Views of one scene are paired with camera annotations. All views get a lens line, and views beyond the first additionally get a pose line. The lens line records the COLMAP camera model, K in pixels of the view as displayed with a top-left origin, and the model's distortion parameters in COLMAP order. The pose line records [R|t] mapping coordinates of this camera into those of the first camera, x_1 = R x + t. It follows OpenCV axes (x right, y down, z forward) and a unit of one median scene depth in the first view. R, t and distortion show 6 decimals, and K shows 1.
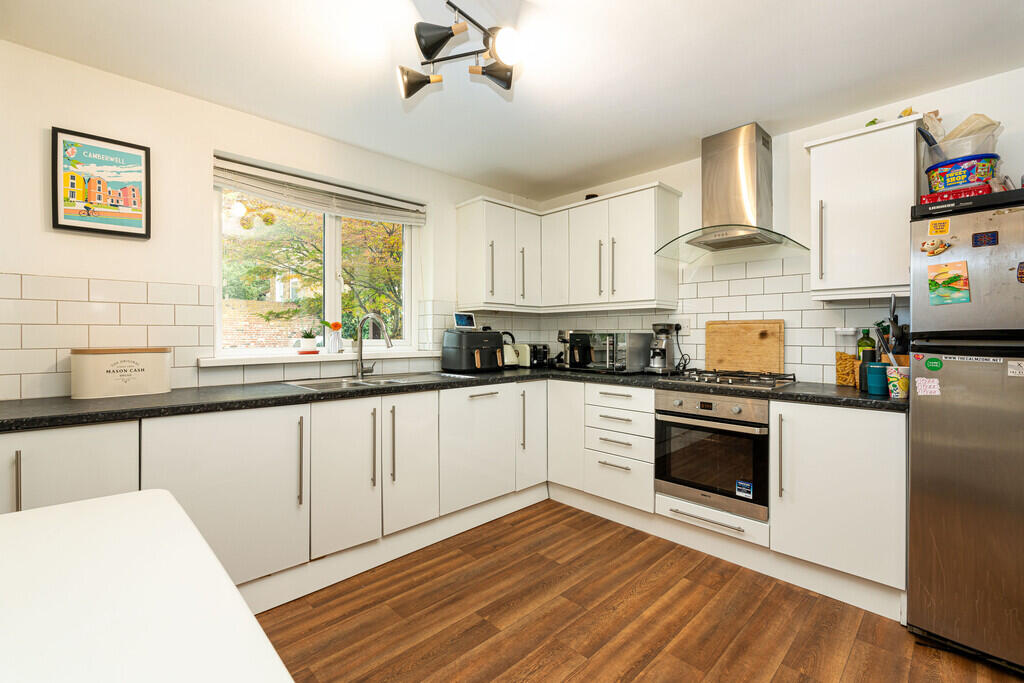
lens RADIAL K [[450.0, 0, 511.0], [0, 450.0, 339.1], [0, 0, 1]] dist [-0.015697, -0.000546]
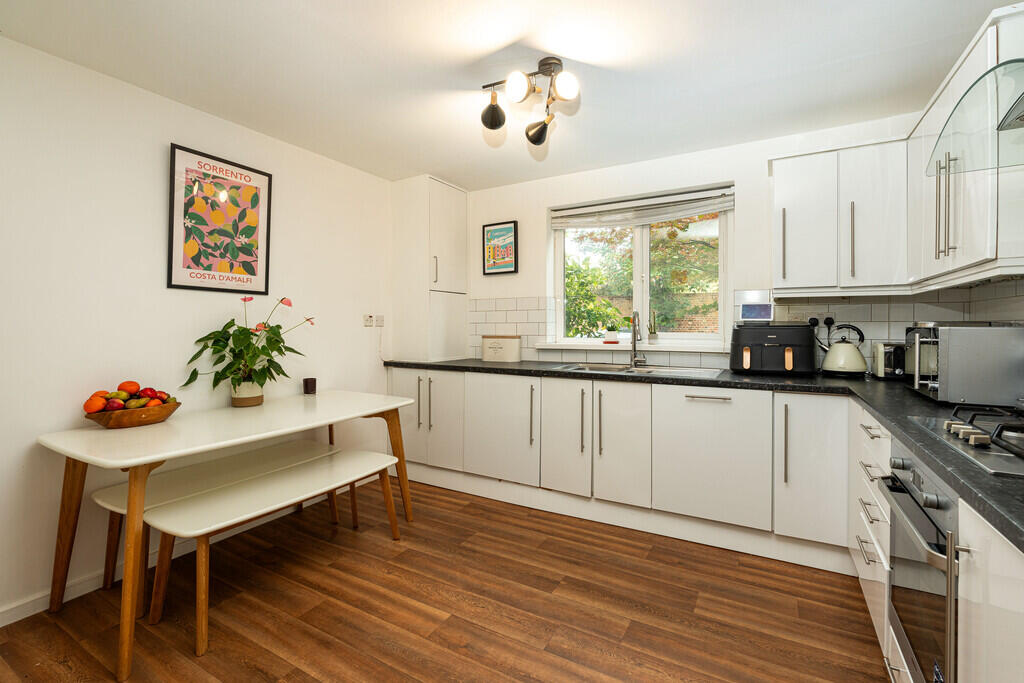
lens RADIAL K [[450.0, 0, 511.5], [0, 450.0, 332.4], [0, 0, 1]] dist [-0.015697, -0.000546]
pose [[0.269504, 0.015614, -0.962873, 0.822282], [-0.005507, 0.999877, 0.014672, -0.018309], [0.962983, 0.001348, 0.269557, 0.476971]]
